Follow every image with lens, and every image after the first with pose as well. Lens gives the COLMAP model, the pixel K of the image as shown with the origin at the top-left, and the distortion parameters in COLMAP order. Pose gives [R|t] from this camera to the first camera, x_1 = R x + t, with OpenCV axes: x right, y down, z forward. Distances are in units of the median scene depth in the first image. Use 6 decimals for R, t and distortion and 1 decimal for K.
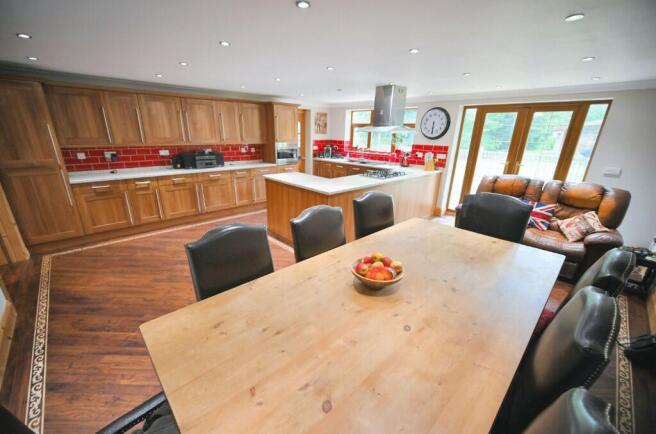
lens RADIAL K [[261.5, 0, 327.8], [0, 261.5, 218.6], [0, 0, 1]] dist [-0.001017, -0.000029]
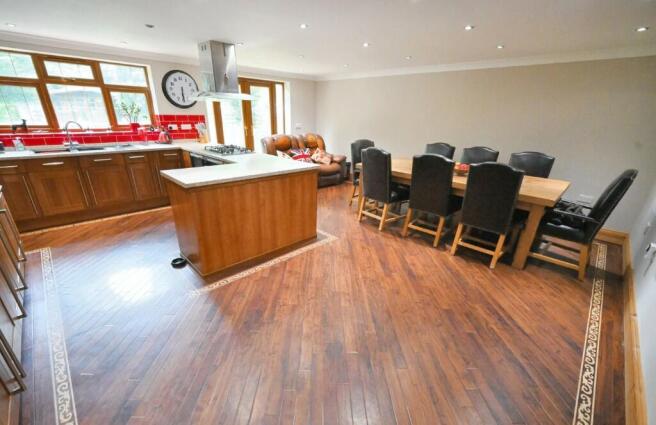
lens RADIAL K [[265.8, 0, 330.4], [0, 265.8, 219.4], [0, 0, 1]] dist [0.000136, -0.000172]
pose [[-0.002015, -0.392852, 0.919600, -0.861098], [0.291615, 0.879401, 0.376318, -0.249614], [-0.956534, 0.268928, 0.112790, 0.793924]]
